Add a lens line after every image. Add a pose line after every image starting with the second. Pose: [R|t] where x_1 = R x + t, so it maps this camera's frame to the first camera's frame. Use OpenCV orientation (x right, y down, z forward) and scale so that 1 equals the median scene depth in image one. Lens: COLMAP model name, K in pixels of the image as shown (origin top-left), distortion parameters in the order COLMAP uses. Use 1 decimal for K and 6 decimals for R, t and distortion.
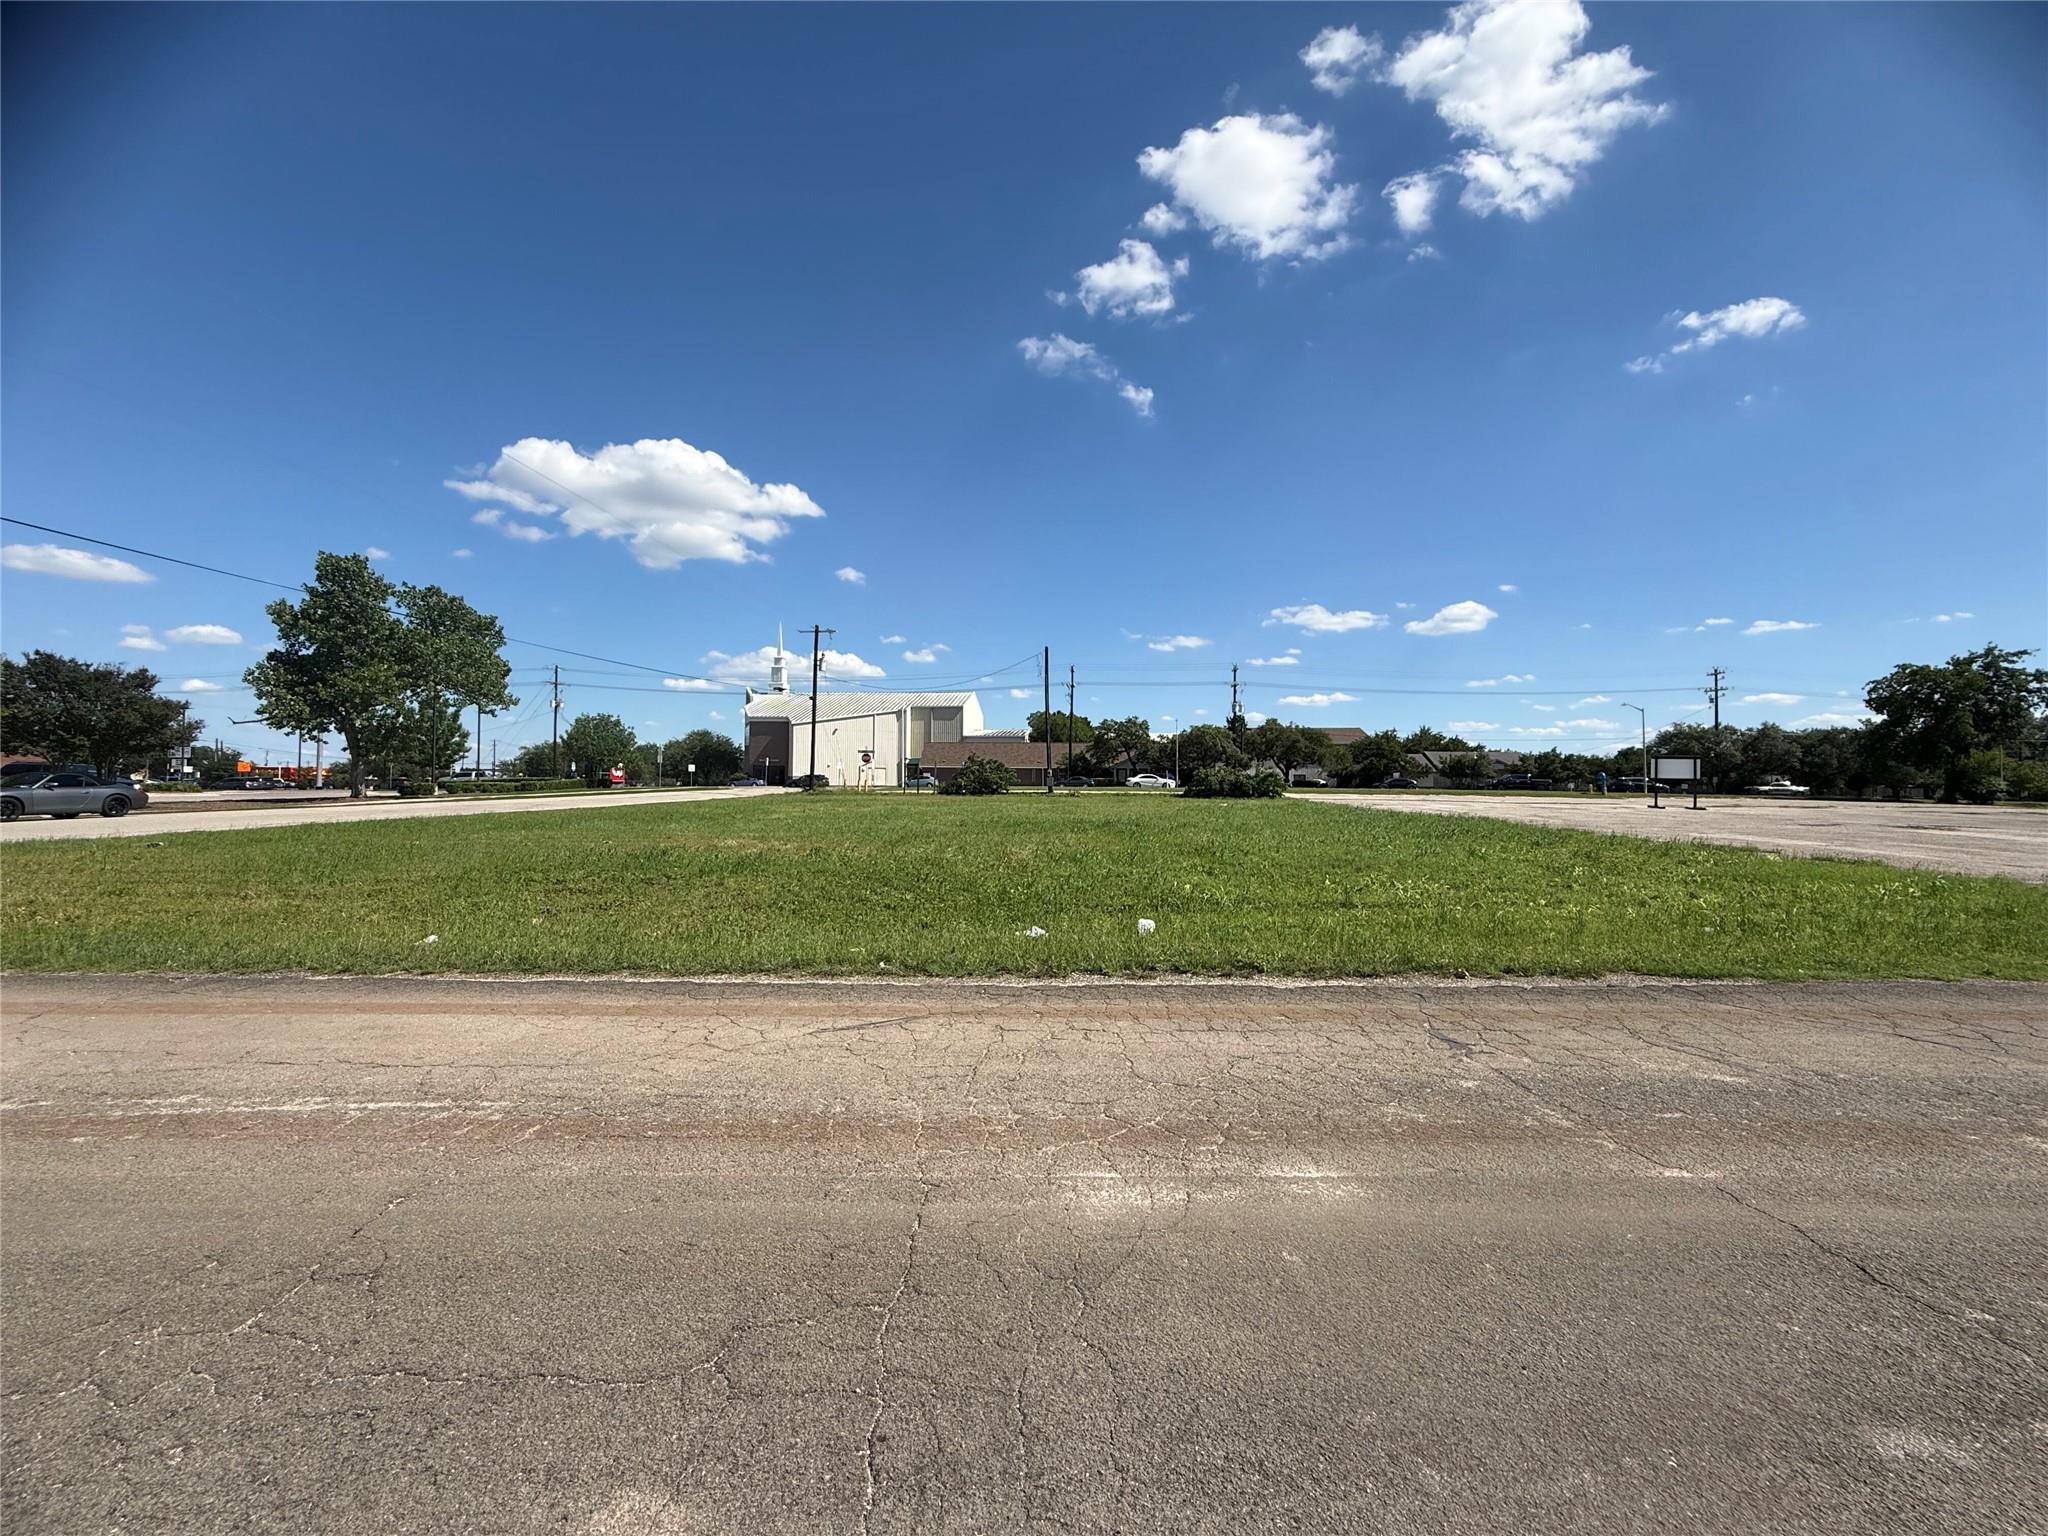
lens RADIAL K [[818.2, 0, 1024.0], [0, 818.2, 768.0], [0, 0, 1]] dist [0.001107, 0.000051]
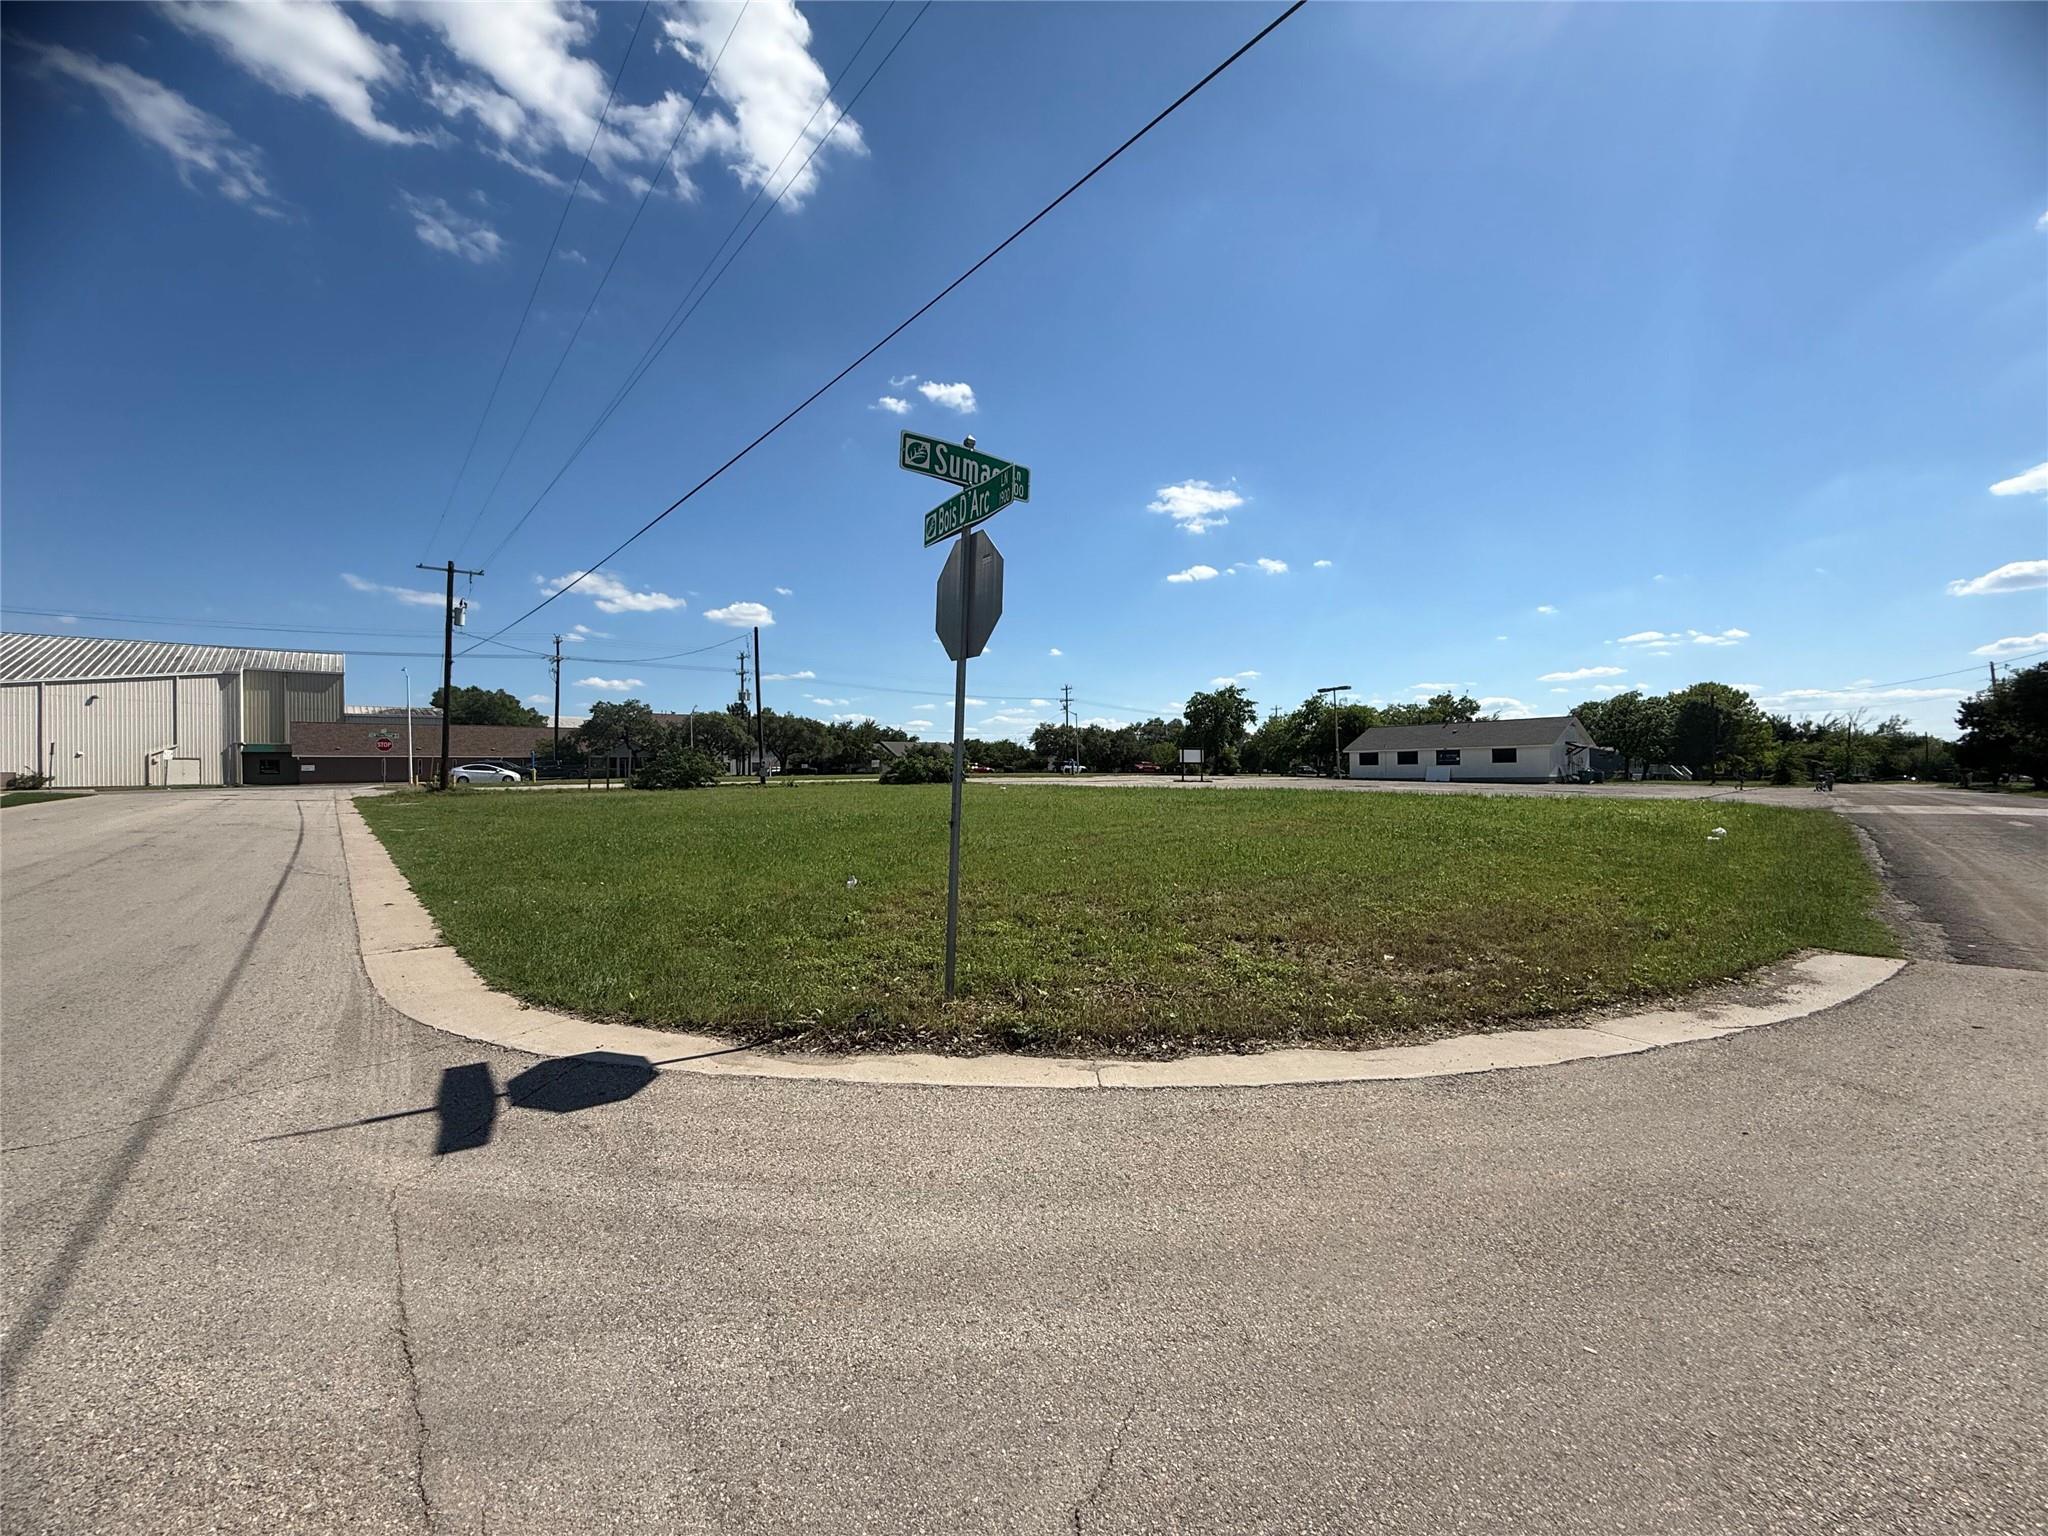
lens RADIAL K [[837.1, 0, 1024.0], [0, 837.1, 768.0], [0, 0, 1]] dist [-0.001836, -0.000007]
pose [[0.696884, -0.011363, 0.717093, -0.187551], [0.002191, 0.999904, 0.013716, -0.000119], [-0.717180, -0.007987, 0.696842, 0.048859]]
